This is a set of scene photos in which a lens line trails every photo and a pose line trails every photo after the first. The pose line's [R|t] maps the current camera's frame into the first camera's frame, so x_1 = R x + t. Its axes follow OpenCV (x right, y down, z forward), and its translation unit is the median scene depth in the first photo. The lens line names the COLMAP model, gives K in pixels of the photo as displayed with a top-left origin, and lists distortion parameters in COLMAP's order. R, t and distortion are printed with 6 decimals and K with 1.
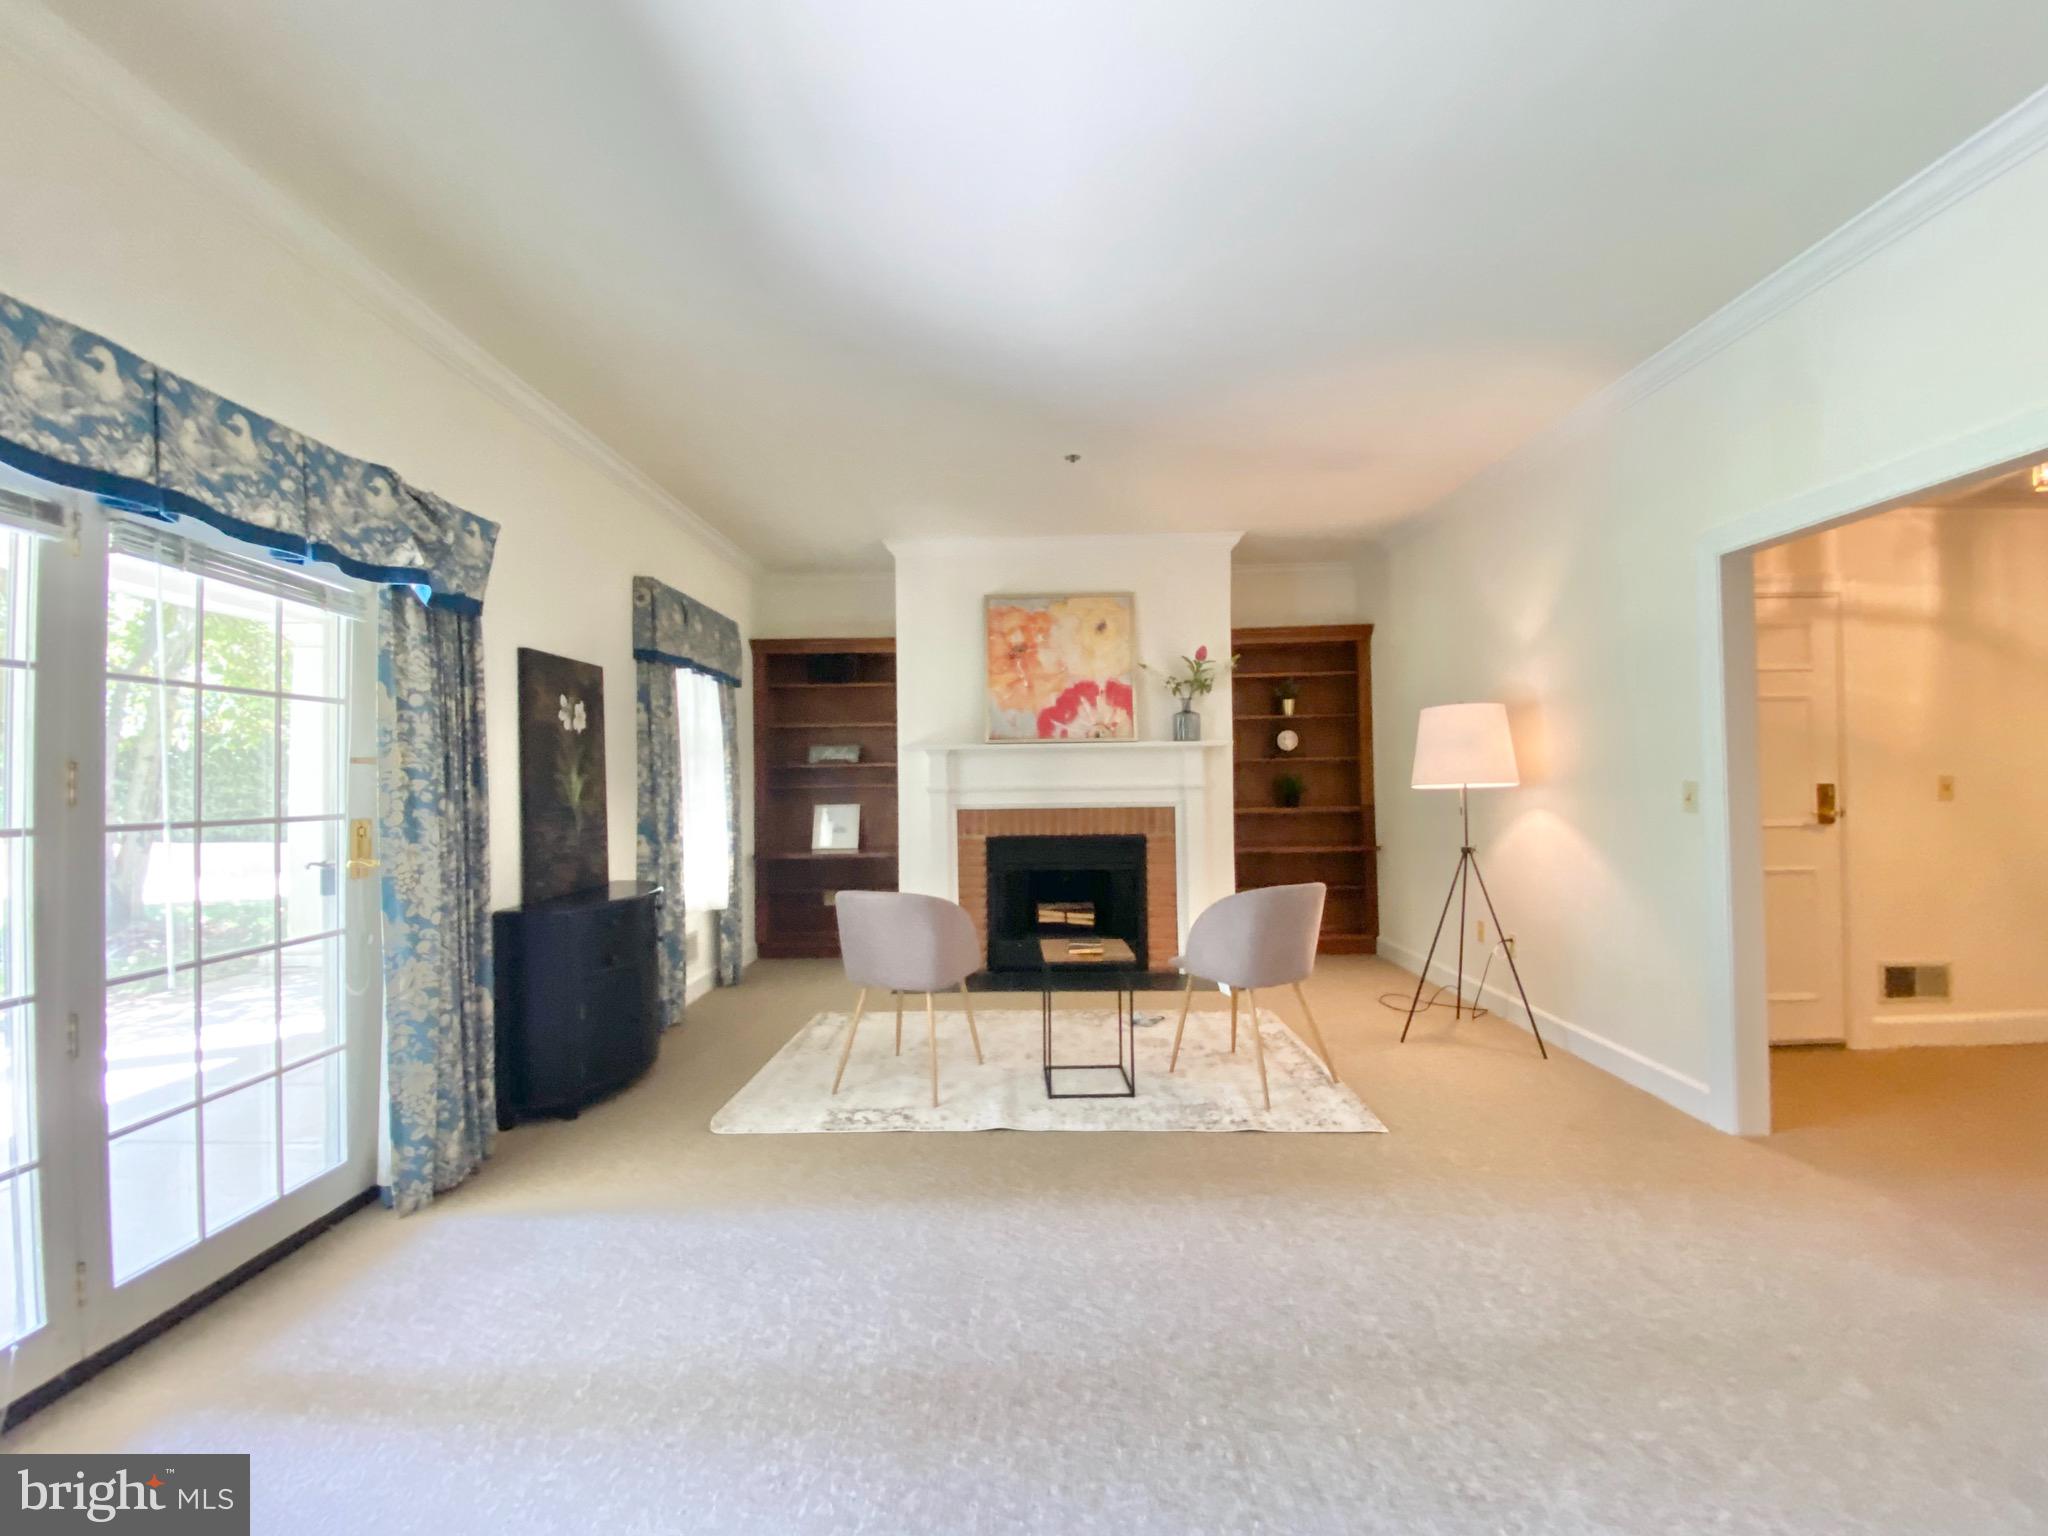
lens RADIAL K [[824.0, 0, 1024.0], [0, 824.0, 768.0], [0, 0, 1]] dist [0.145698, -0.000011]
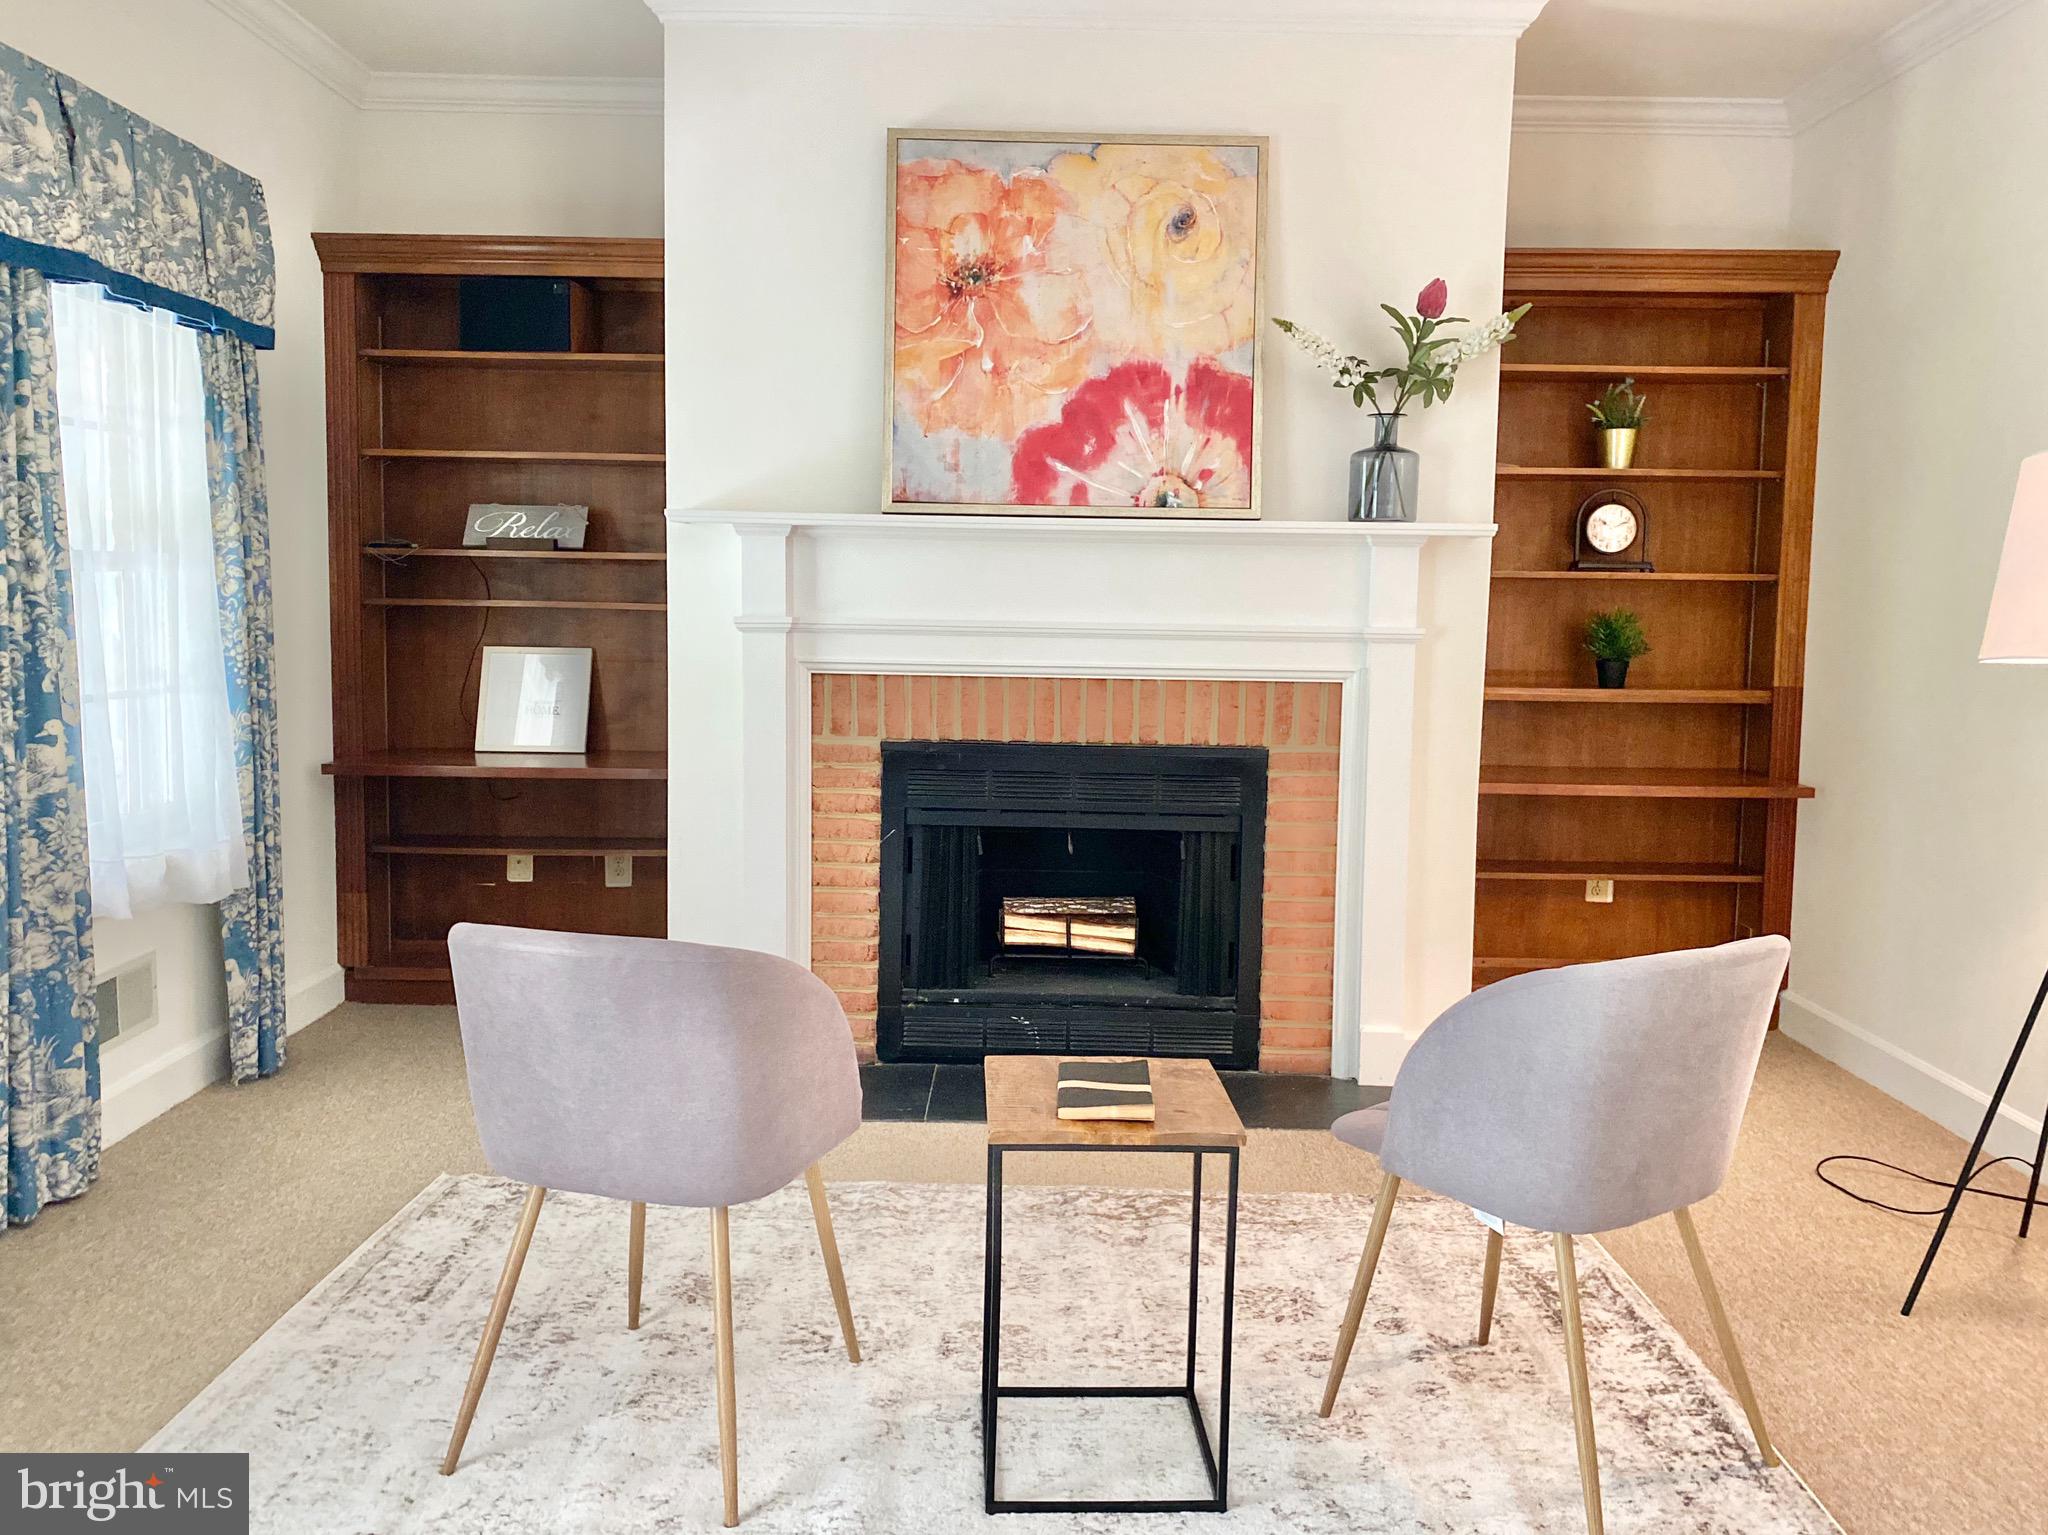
lens RADIAL K [[1744.9, 0, 1024.0], [0, 1744.9, 767.5], [0, 0, 1]] dist [0.036095, -0.007255]
pose [[0.999381, 0.029969, 0.018441, 0.010067], [-0.031837, 0.993296, 0.111129, -0.002864], [-0.014987, -0.111647, 0.993635, 0.141971]]
